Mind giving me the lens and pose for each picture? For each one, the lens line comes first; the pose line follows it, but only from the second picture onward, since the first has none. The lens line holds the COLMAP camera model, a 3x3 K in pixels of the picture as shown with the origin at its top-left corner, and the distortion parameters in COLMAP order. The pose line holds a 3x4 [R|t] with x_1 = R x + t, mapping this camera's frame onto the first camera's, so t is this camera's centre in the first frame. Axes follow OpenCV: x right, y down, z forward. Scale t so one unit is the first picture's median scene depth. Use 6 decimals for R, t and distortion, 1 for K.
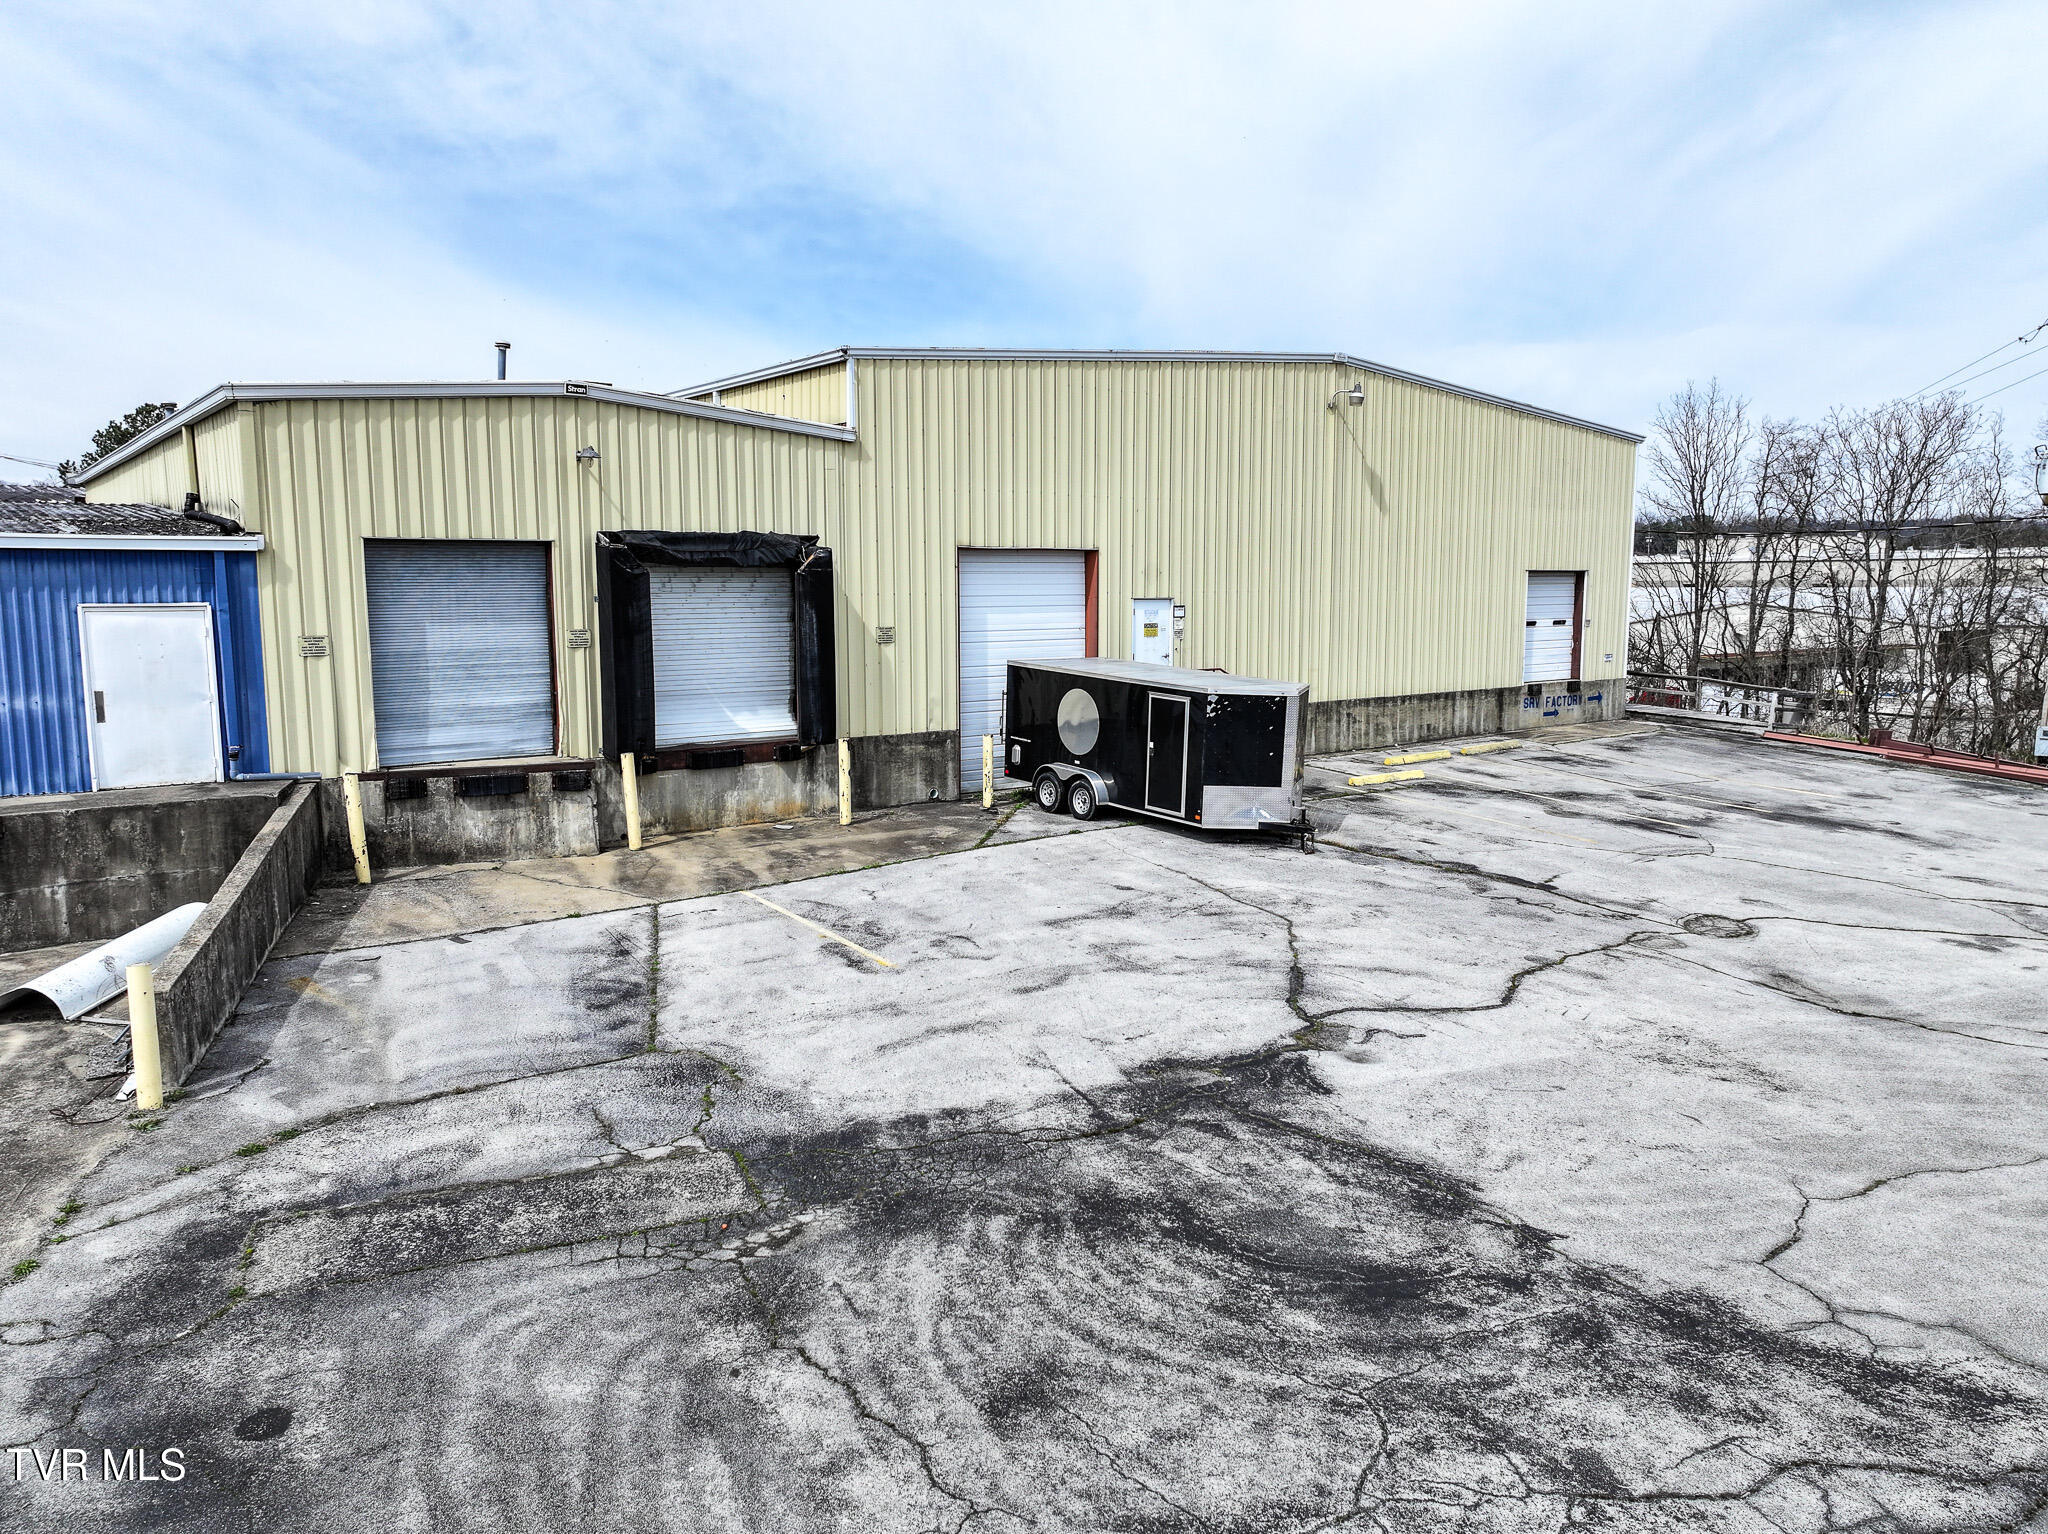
lens RADIAL K [[1447.5, 0, 1039.2], [0, 1447.5, 756.0], [0, 0, 1]] dist [0.001031, 0.018284]
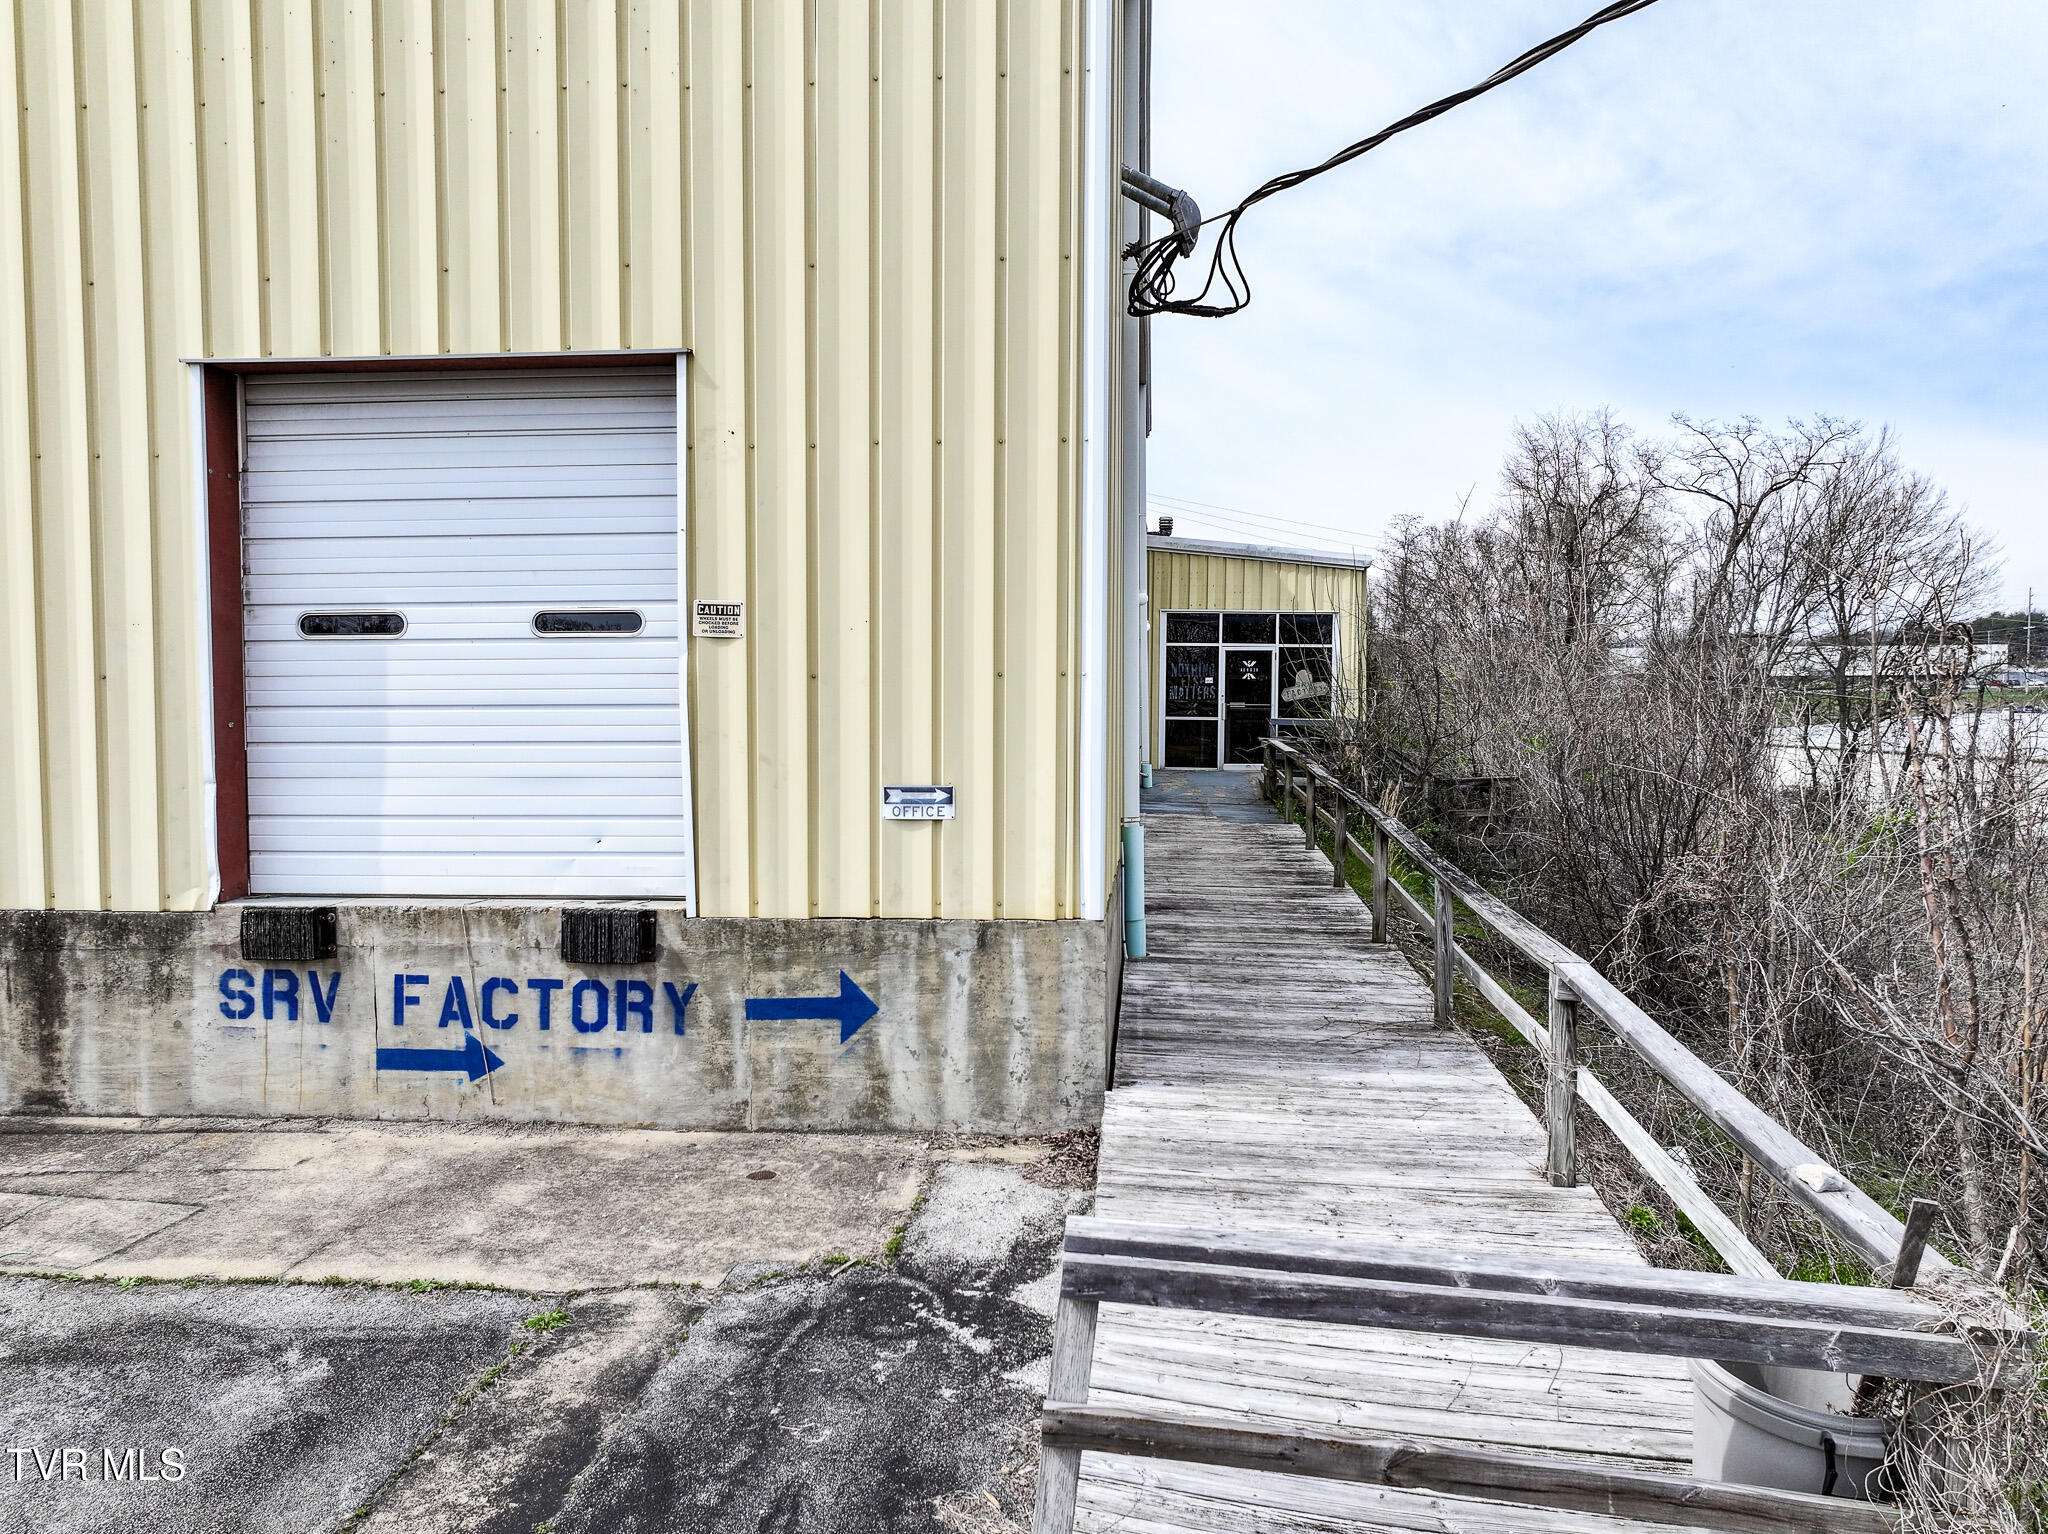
lens RADIAL K [[1447.5, 0, 1034.6], [0, 1447.5, 768.7], [0, 0, 1]] dist [0.001031, 0.018284]
pose [[0.736089, 0.028628, -0.676279, 1.075744], [-0.080865, 0.995669, -0.045868, -0.131909], [0.672037, 0.088450, 0.735216, 1.759637]]
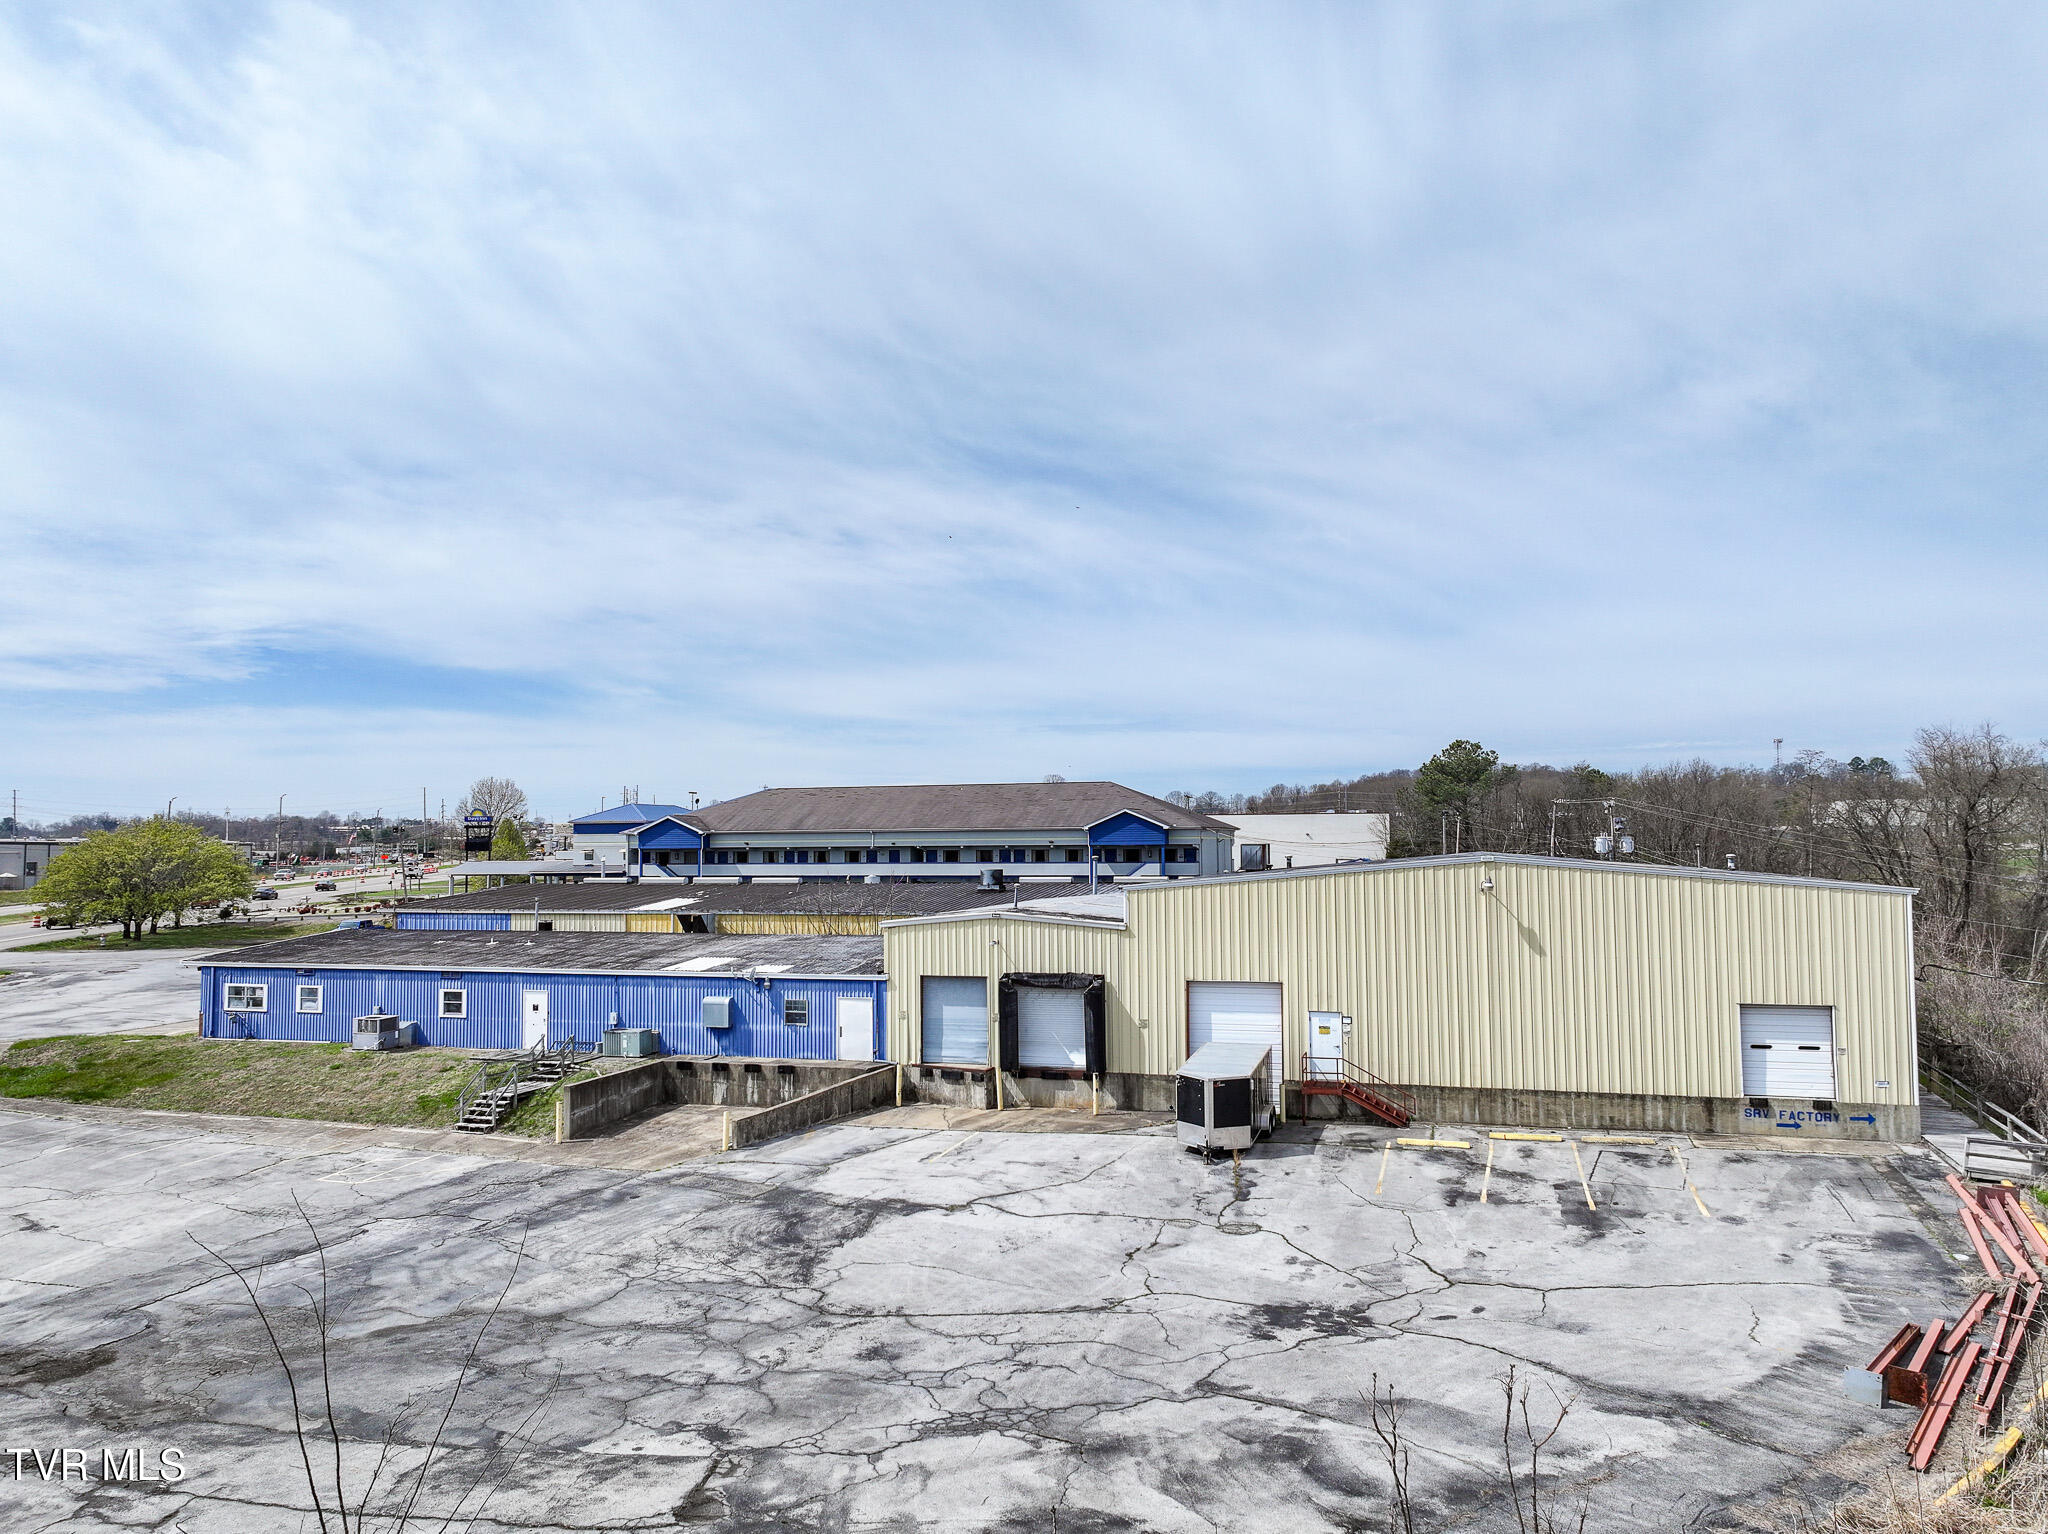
lens RADIAL K [[1447.5, 0, 1020.3], [0, 1447.5, 771.1], [0, 0, 1]] dist [0.001031, 0.018284]
pose [[0.575831, -0.044097, -0.816379, 1.890870], [-0.090643, 0.988945, -0.117354, -0.232942], [0.812528, 0.141575, 0.565468, -0.422970]]
